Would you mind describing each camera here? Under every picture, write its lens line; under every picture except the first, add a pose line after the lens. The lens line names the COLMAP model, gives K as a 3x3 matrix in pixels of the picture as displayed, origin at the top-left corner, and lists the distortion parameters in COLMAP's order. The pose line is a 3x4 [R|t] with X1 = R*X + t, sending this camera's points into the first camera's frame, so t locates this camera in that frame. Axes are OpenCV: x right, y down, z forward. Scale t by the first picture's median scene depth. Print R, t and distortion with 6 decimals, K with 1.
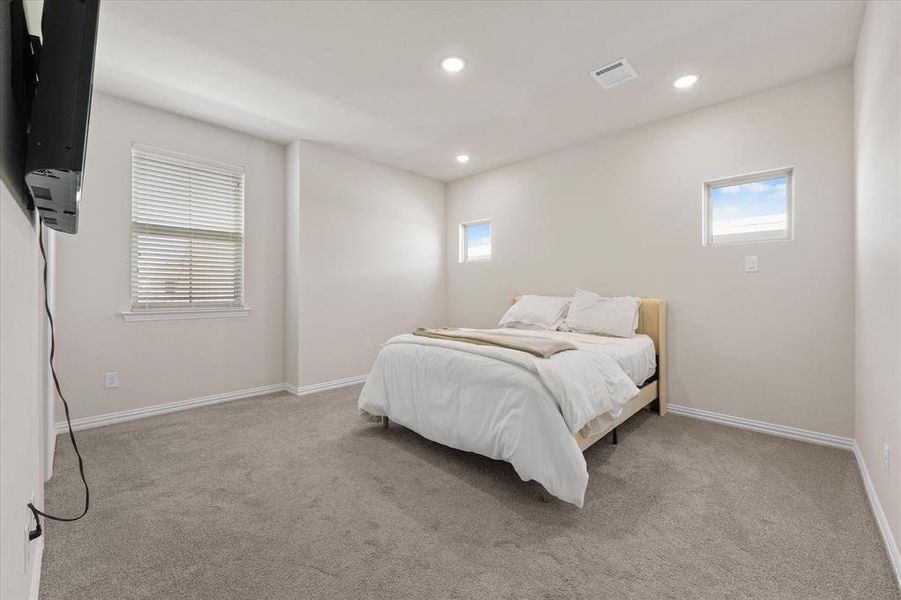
lens RADIAL K [[350.1, 0, 451.7], [0, 350.1, 293.8], [0, 0, 1]] dist [-0.003230, -0.000197]
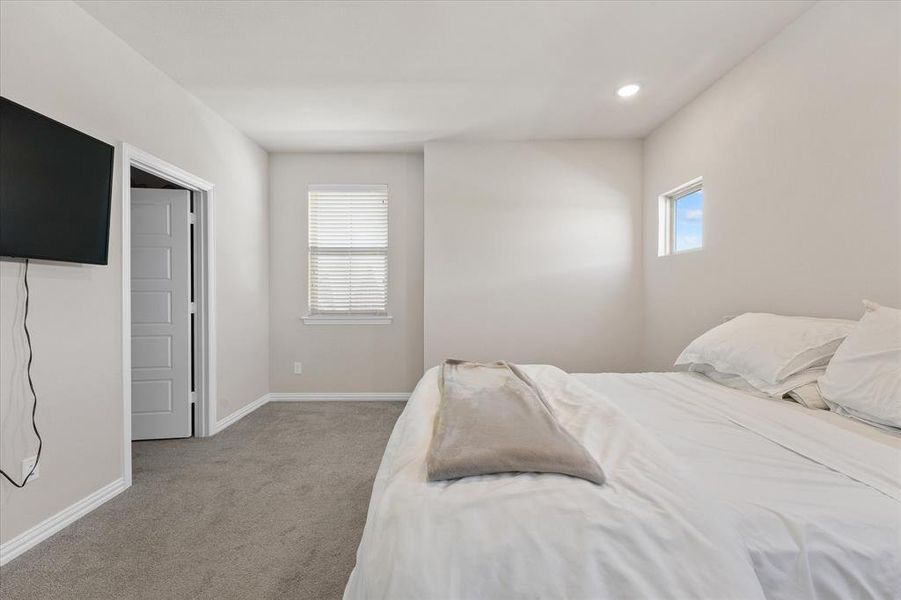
lens RADIAL K [[350.1, 0, 451.3], [0, 350.1, 299.9], [0, 0, 1]] dist [-0.003230, -0.000197]
pose [[0.699793, 0.007345, -0.714308, 0.317094], [-0.000693, 0.999954, 0.009603, -0.021127], [0.714346, -0.006225, 0.699765, 0.404218]]
